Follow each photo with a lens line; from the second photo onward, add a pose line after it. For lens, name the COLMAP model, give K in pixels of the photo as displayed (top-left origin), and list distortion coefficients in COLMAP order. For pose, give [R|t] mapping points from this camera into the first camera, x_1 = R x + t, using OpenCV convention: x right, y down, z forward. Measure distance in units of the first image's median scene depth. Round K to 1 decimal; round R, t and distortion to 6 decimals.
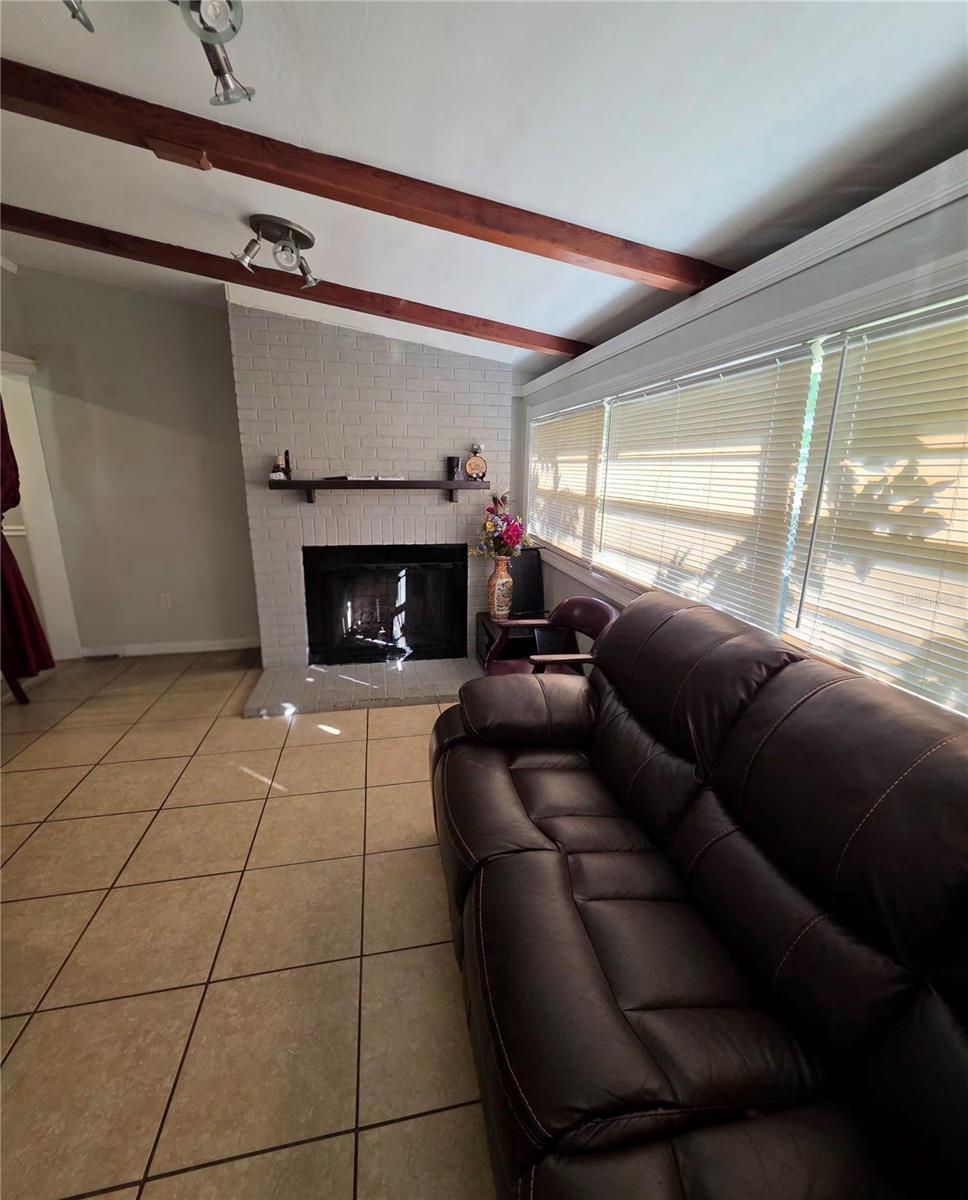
lens RADIAL K [[511.6, 0, 483.7], [0, 511.6, 595.0], [0, 0, 1]] dist [0.008794, 0.000833]
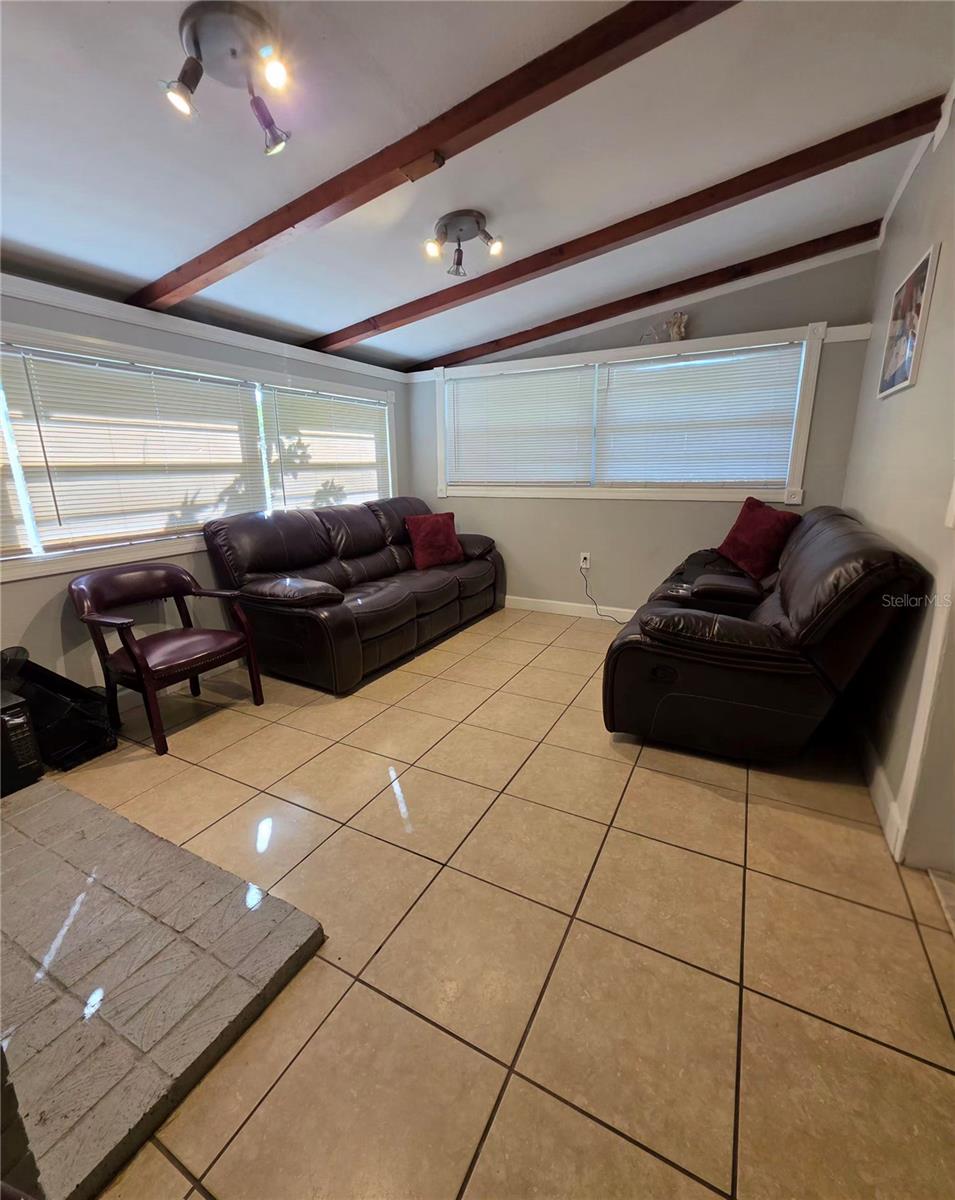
lens RADIAL K [[515.0, 0, 474.8], [0, 515.0, 599.2], [0, 0, 1]] dist [-0.000701, -0.000054]
pose [[-0.766947, -0.159525, 0.621566, -1.363800], [0.162069, 0.889055, 0.428152, -0.359691], [-0.620907, 0.429107, -0.656004, 1.821442]]
